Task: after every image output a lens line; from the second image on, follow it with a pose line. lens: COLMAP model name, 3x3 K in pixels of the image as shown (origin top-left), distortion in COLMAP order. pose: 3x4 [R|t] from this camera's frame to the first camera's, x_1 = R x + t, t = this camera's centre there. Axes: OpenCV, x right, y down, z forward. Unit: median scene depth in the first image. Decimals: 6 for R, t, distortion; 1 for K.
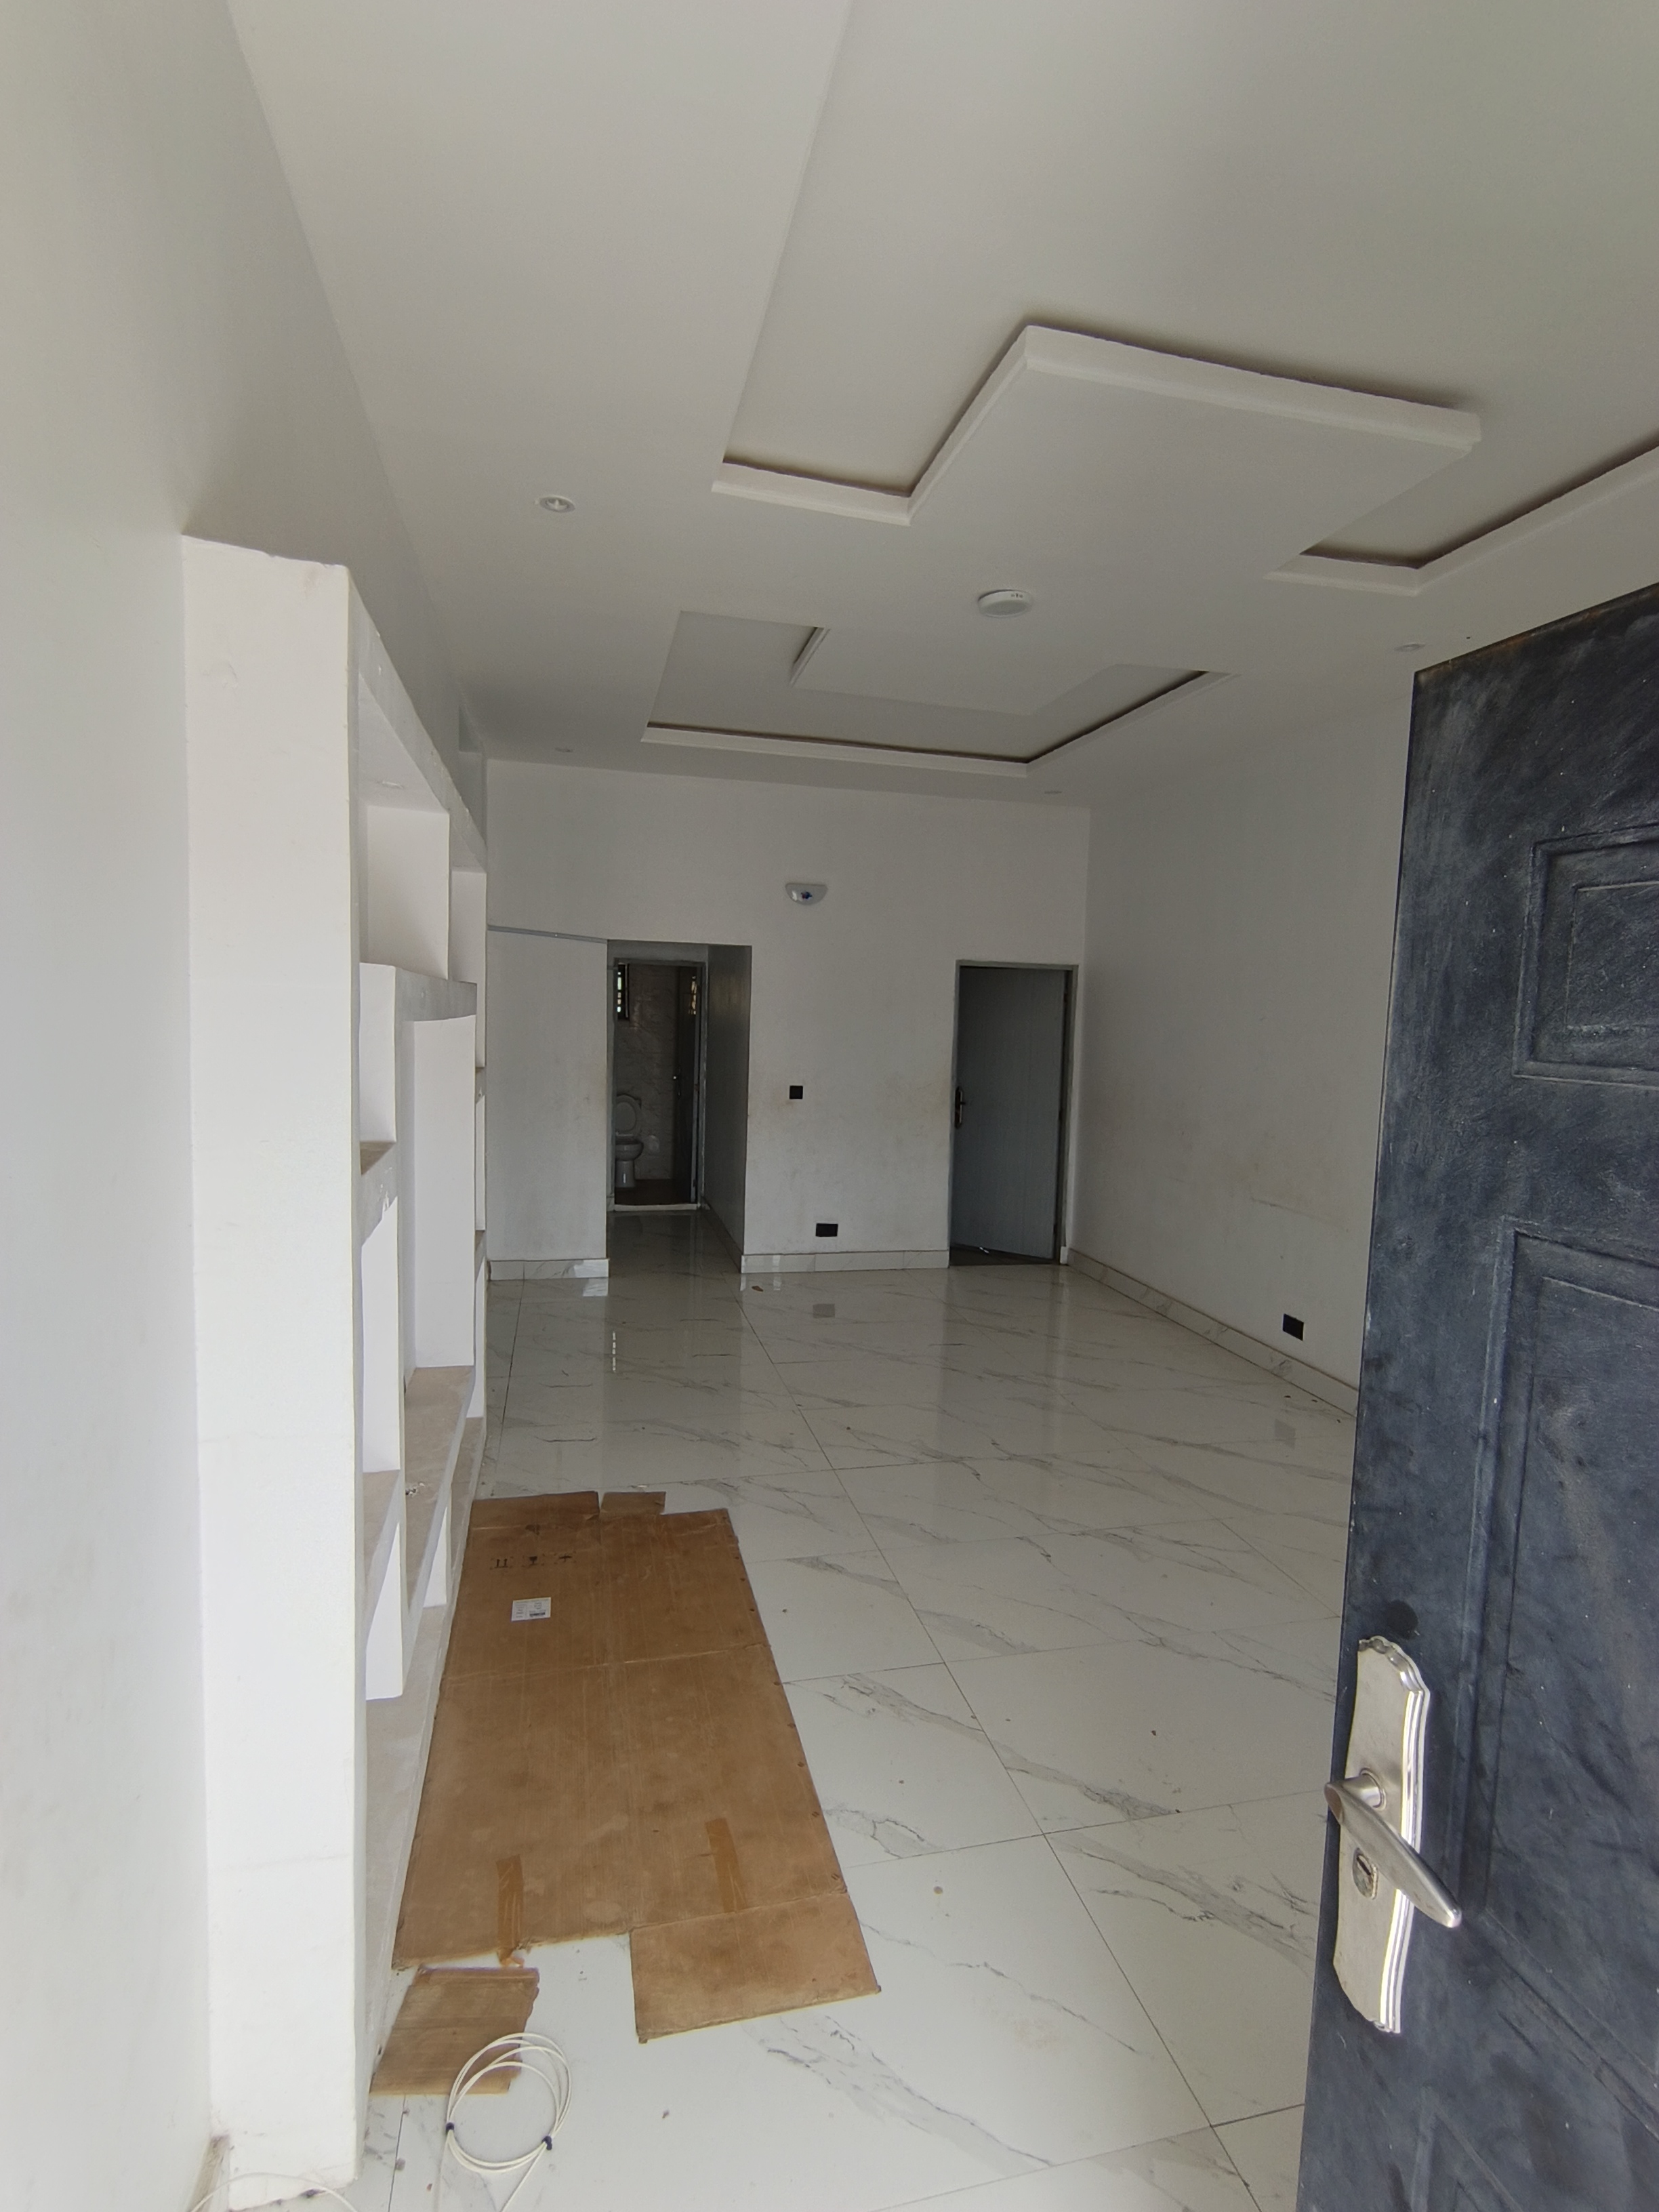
lens RADIAL K [[1080.5, 0, 829.5], [0, 1080.5, 1106.0], [0, 0, 1]] dist [0.001039, 0.000510]
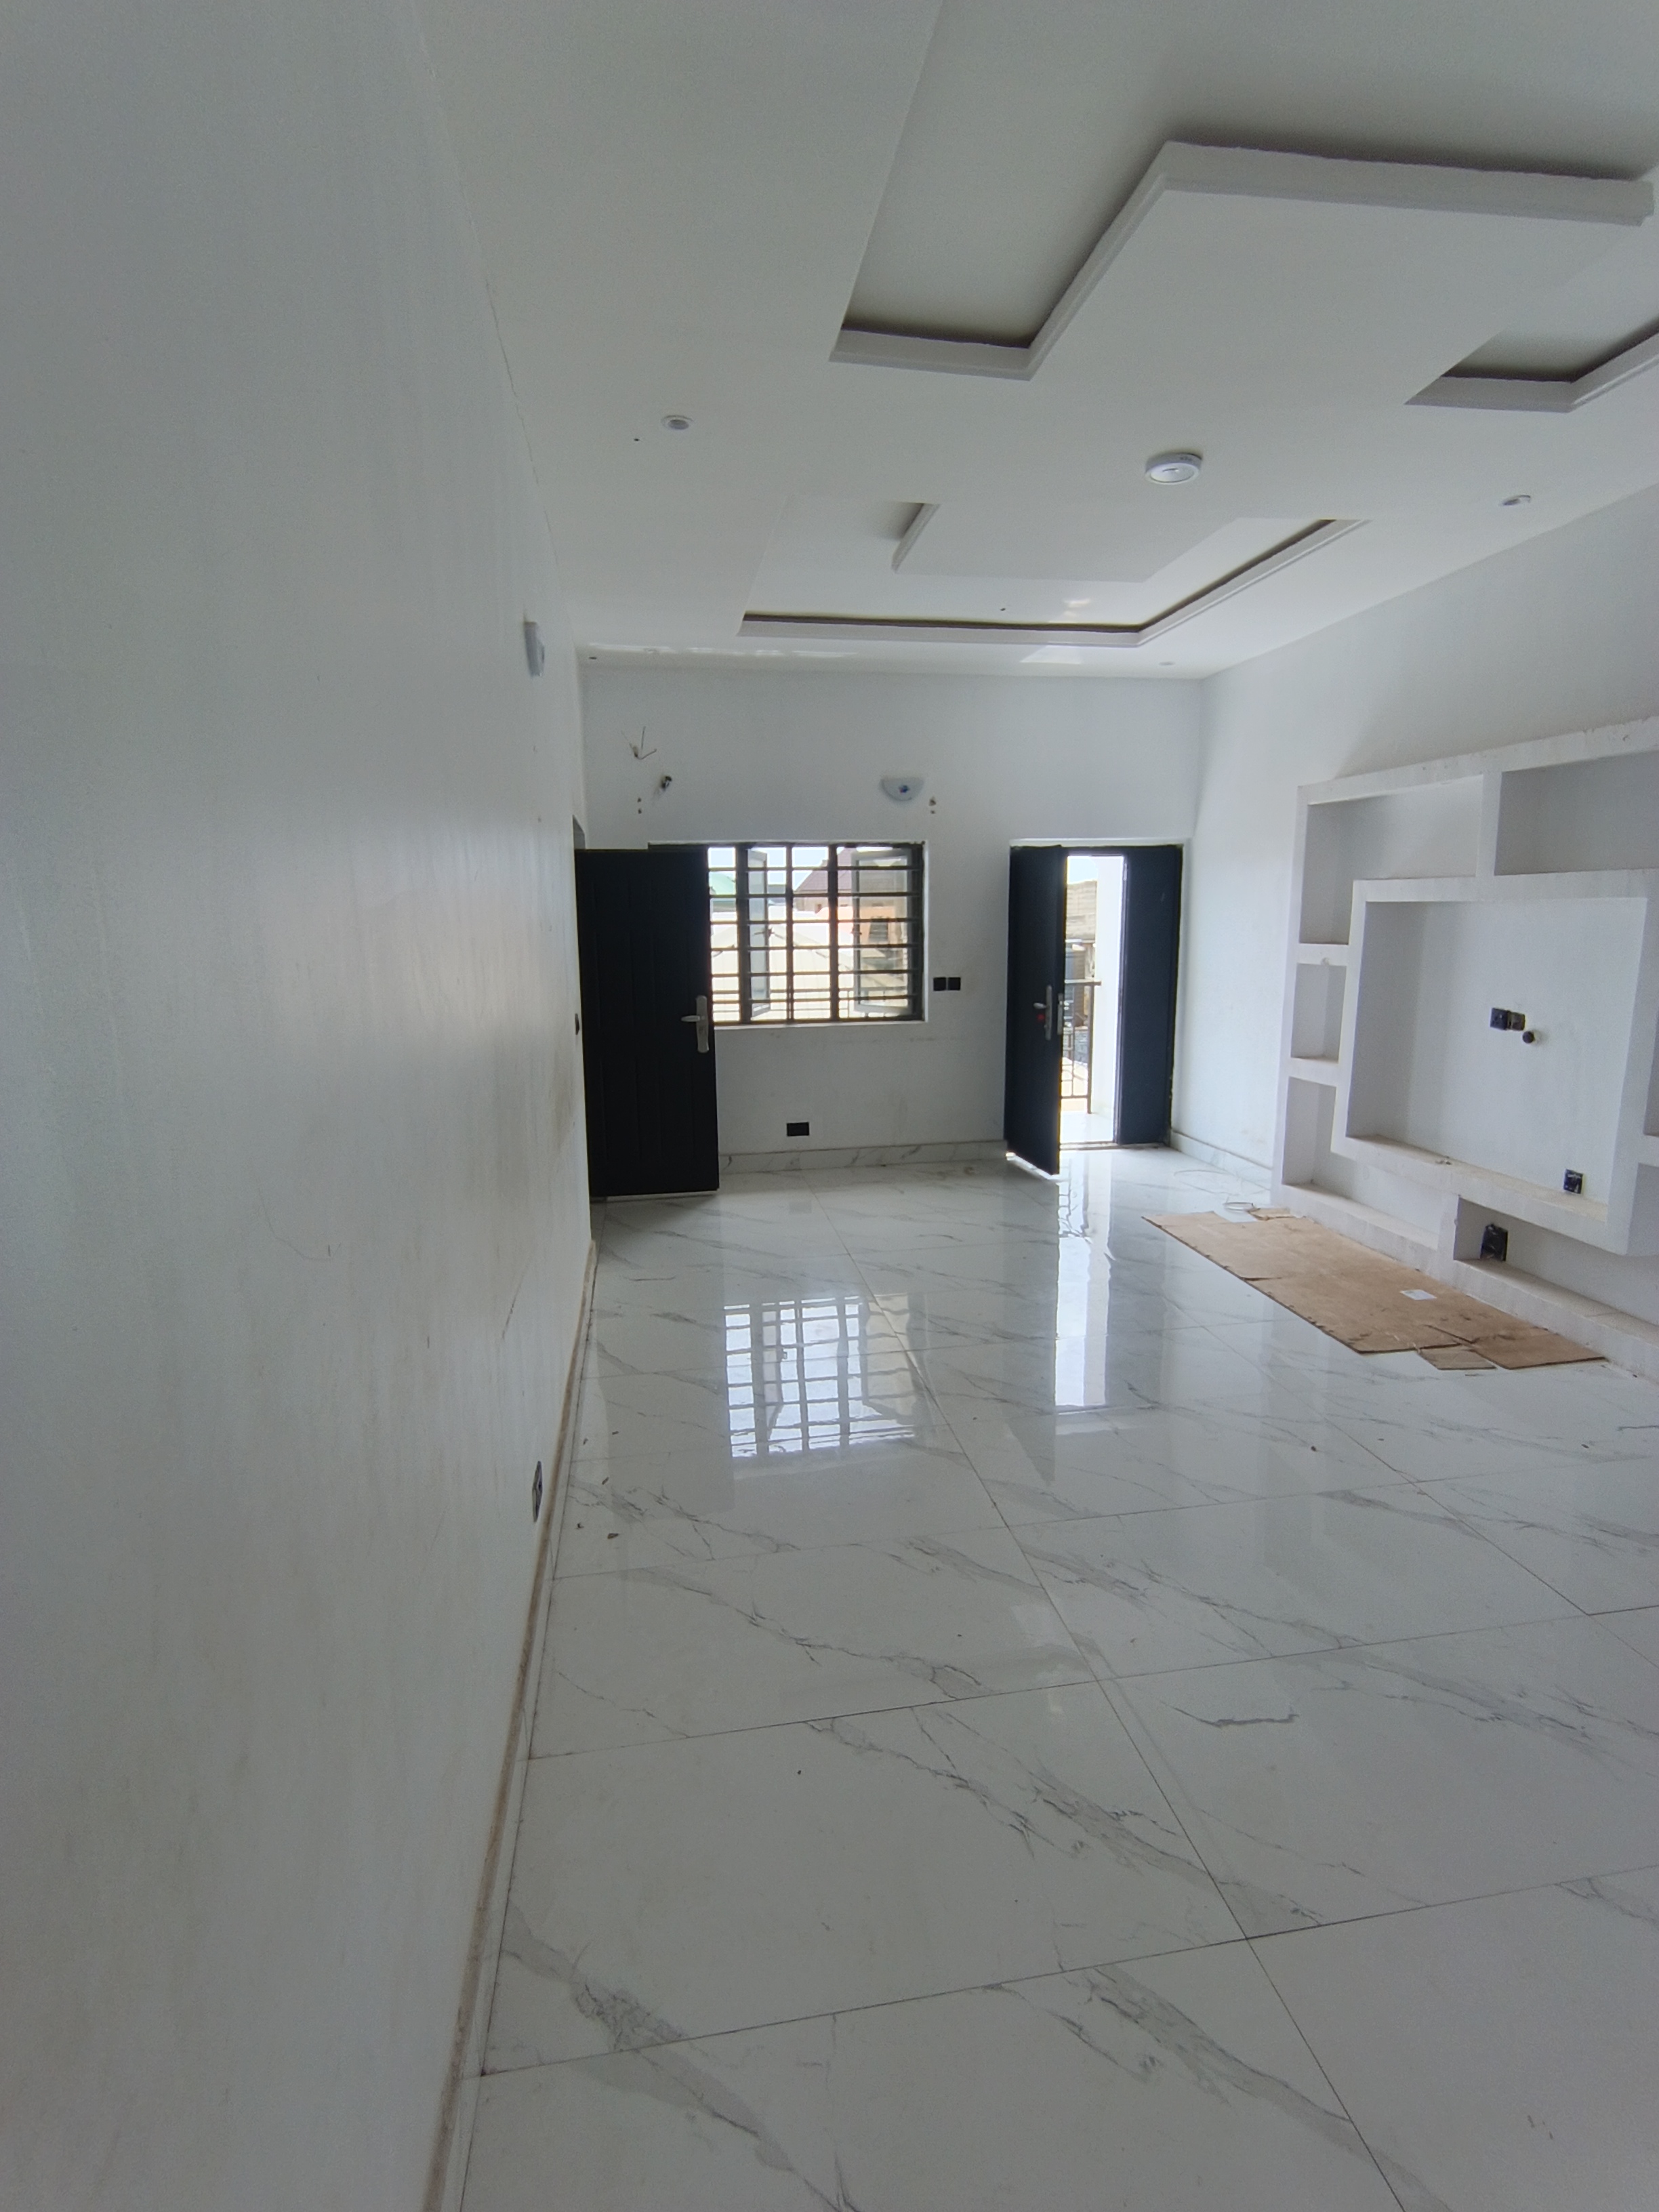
lens RADIAL K [[1080.5, 0, 829.5], [0, 1080.5, 1106.0], [0, 0, 1]] dist [0.001039, 0.000510]
pose [[-0.996789, -0.028346, 0.074885, 0.348998], [-0.007401, 0.963855, 0.266326, -0.147982], [-0.079727, 0.264916, -0.960970, 1.939278]]
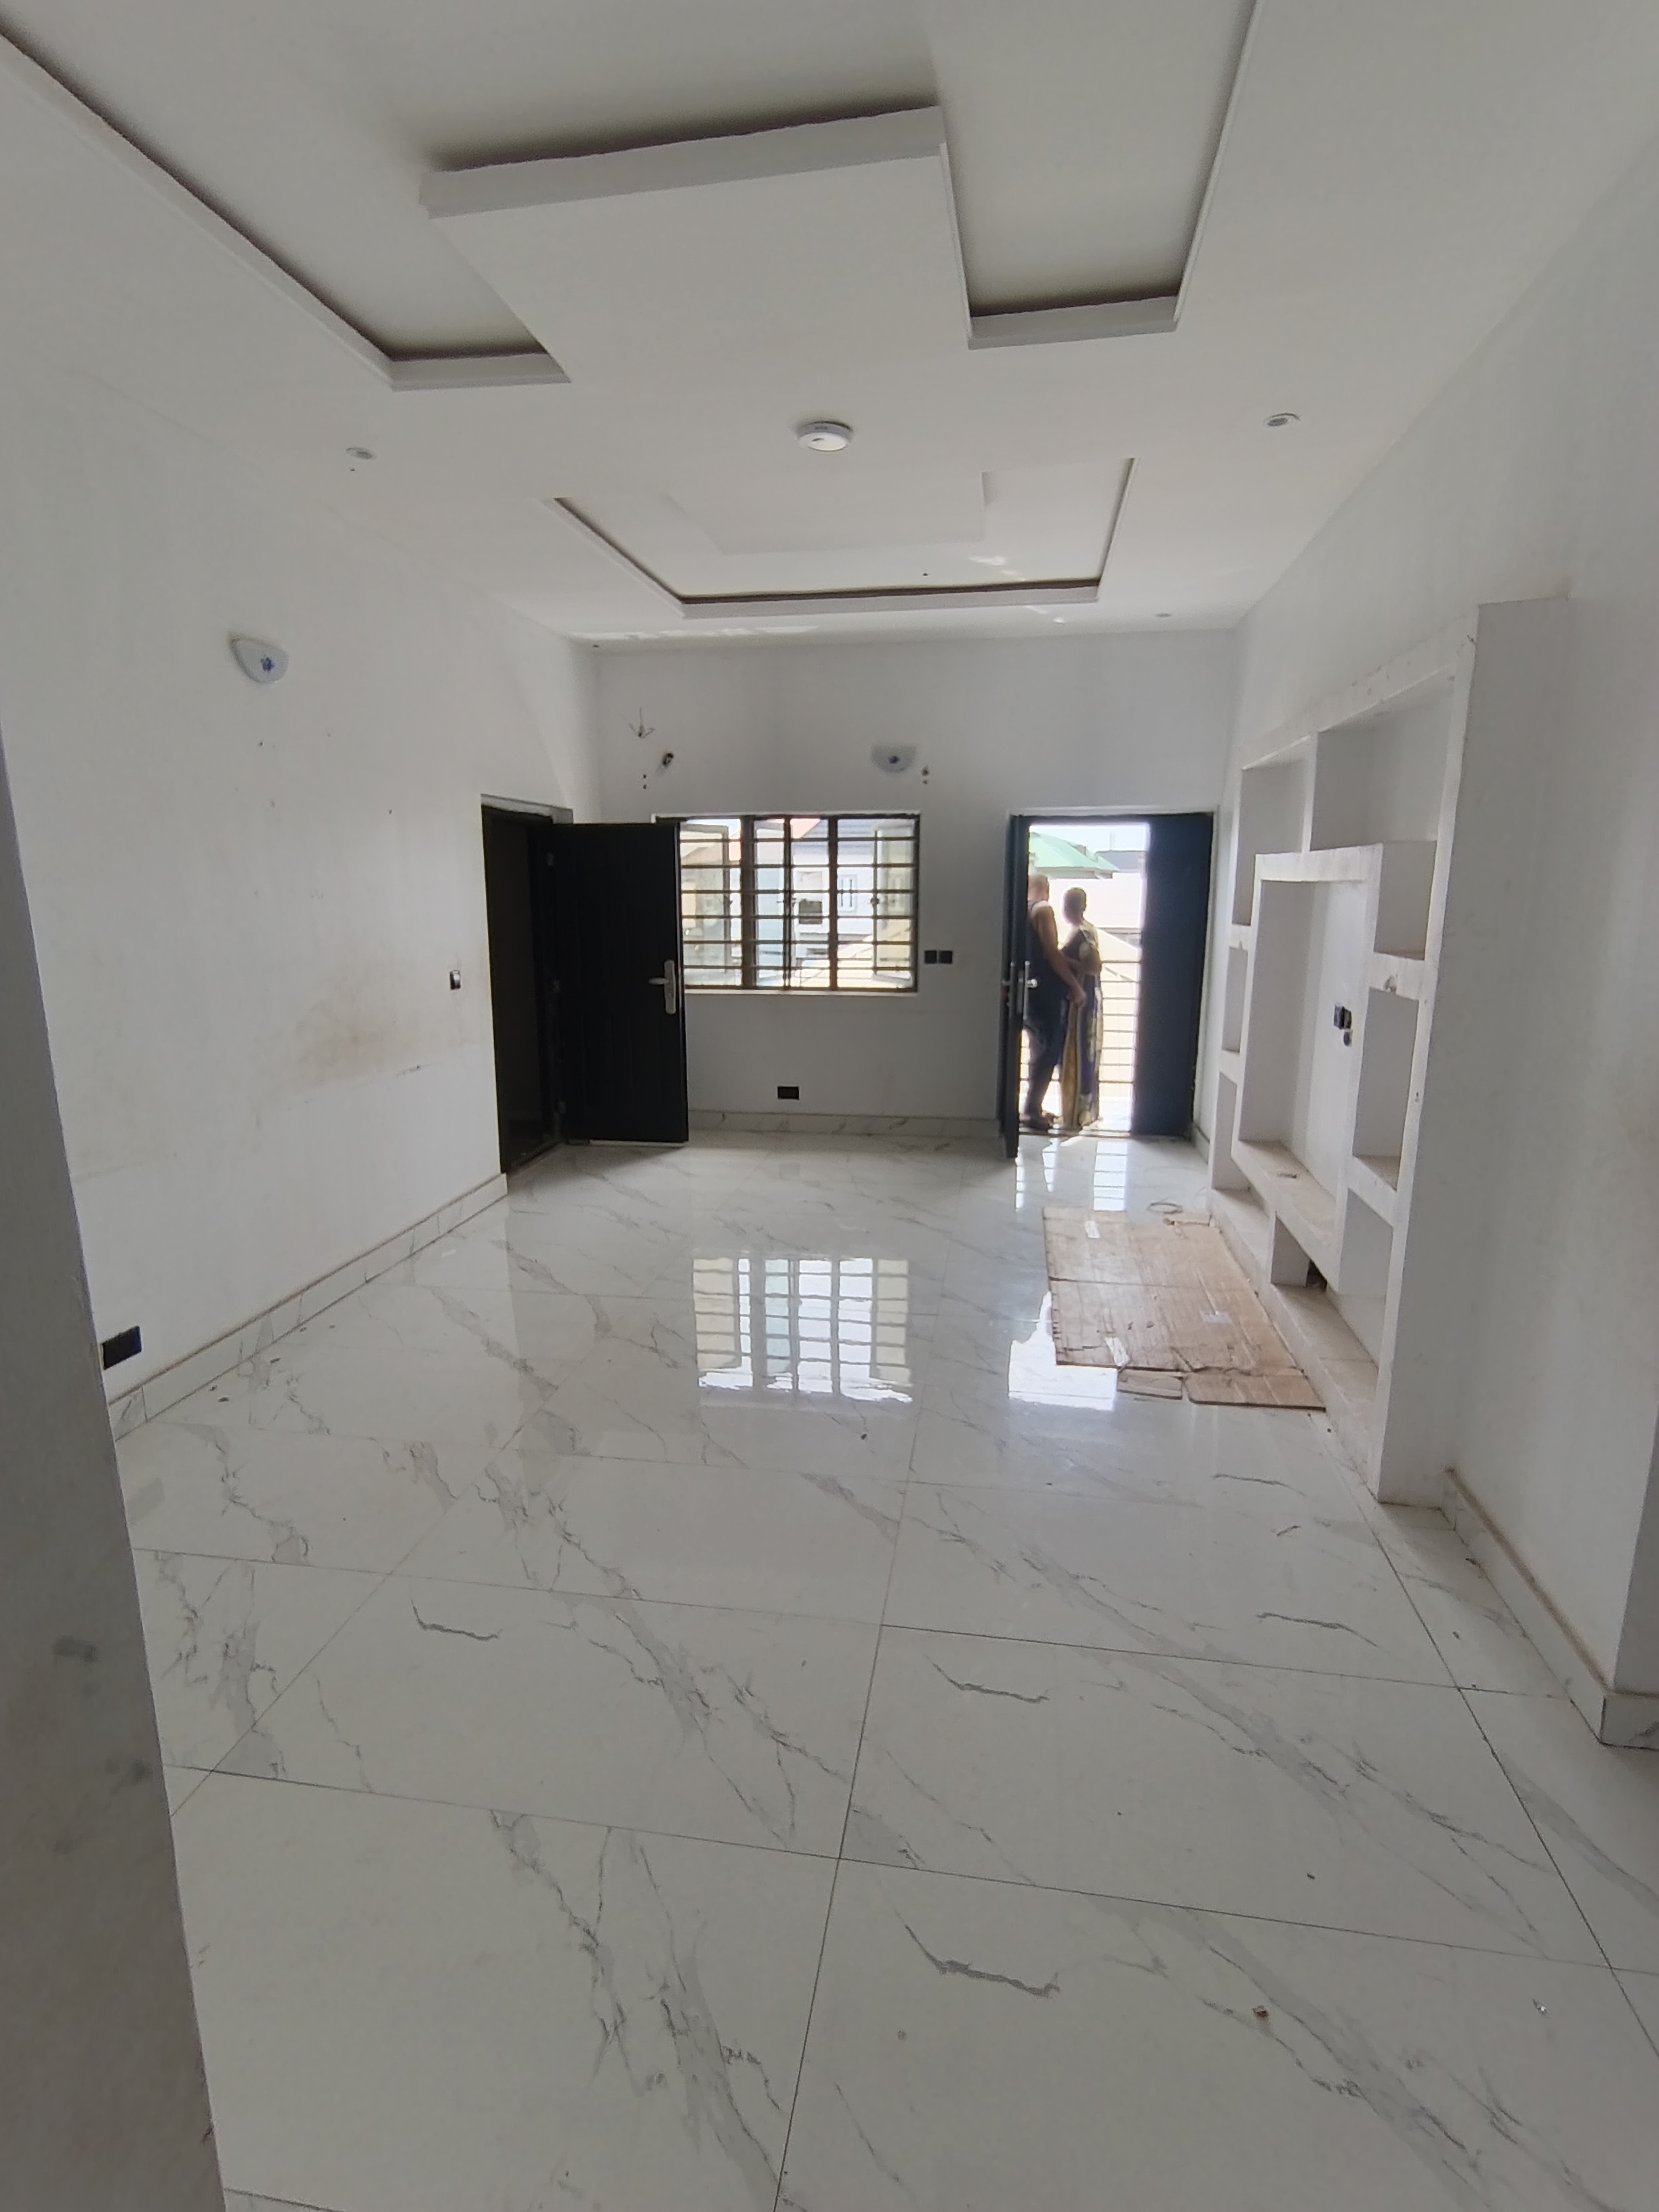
lens RADIAL K [[1080.5, 0, 829.5], [0, 1080.5, 1106.0], [0, 0, 1]] dist [0.001039, 0.000510]
pose [[-0.917829, -0.105915, 0.382587, -0.256384], [0.012981, 0.955228, 0.295586, -0.160369], [-0.396765, 0.276263, -0.875361, 1.836175]]
